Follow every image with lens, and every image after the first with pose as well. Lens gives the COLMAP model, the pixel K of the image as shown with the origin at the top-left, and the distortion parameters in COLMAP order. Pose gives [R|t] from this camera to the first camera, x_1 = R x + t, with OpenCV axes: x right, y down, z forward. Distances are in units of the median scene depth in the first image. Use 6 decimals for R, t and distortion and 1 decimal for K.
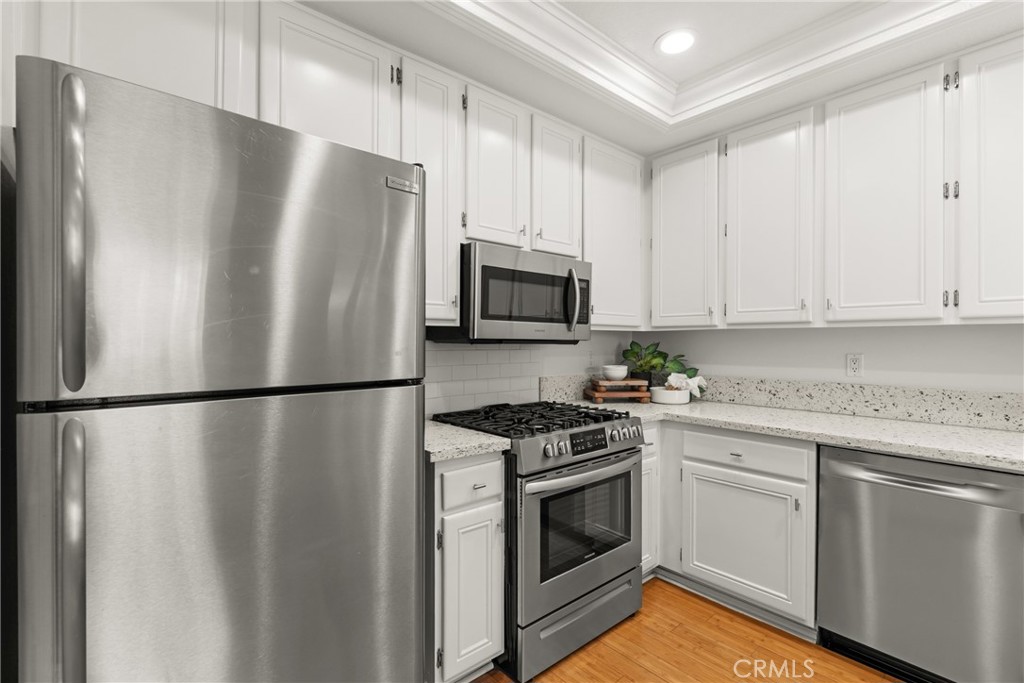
lens RADIAL K [[472.3, 0, 495.5], [0, 472.3, 344.6], [0, 0, 1]] dist [-0.007271, 0.002652]
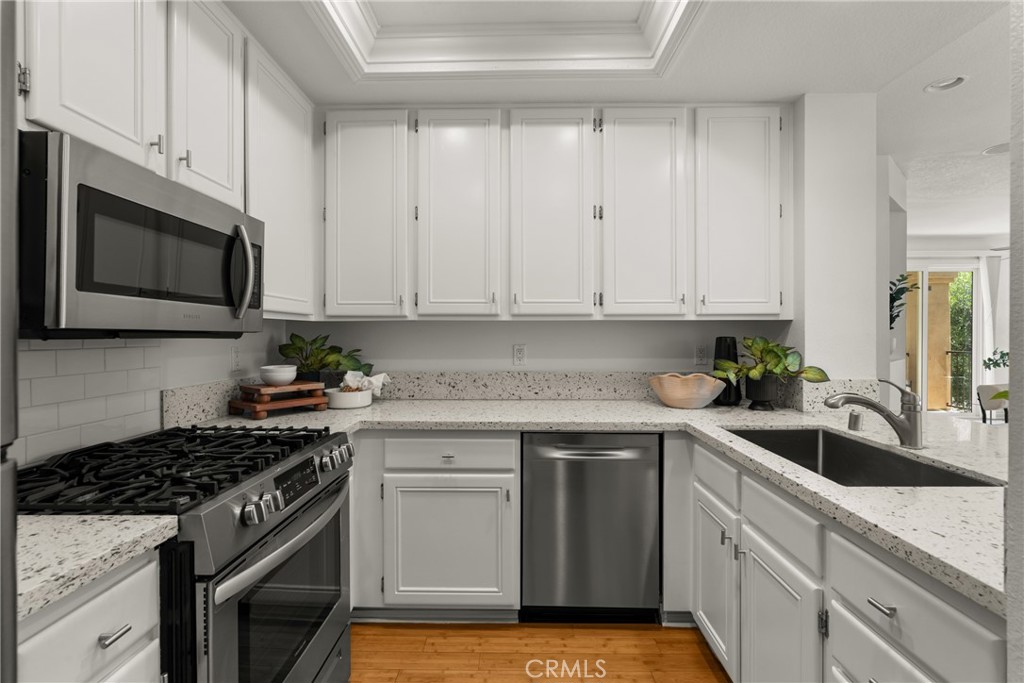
lens RADIAL K [[472.3, 0, 518.7], [0, 472.3, 337.2], [0, 0, 1]] dist [-0.007271, 0.002652]
pose [[0.642791, -0.007177, 0.766008, -0.109178], [0.005742, 0.999973, 0.004551, -0.003484], [-0.766020, 0.001474, 0.642815, 0.304934]]
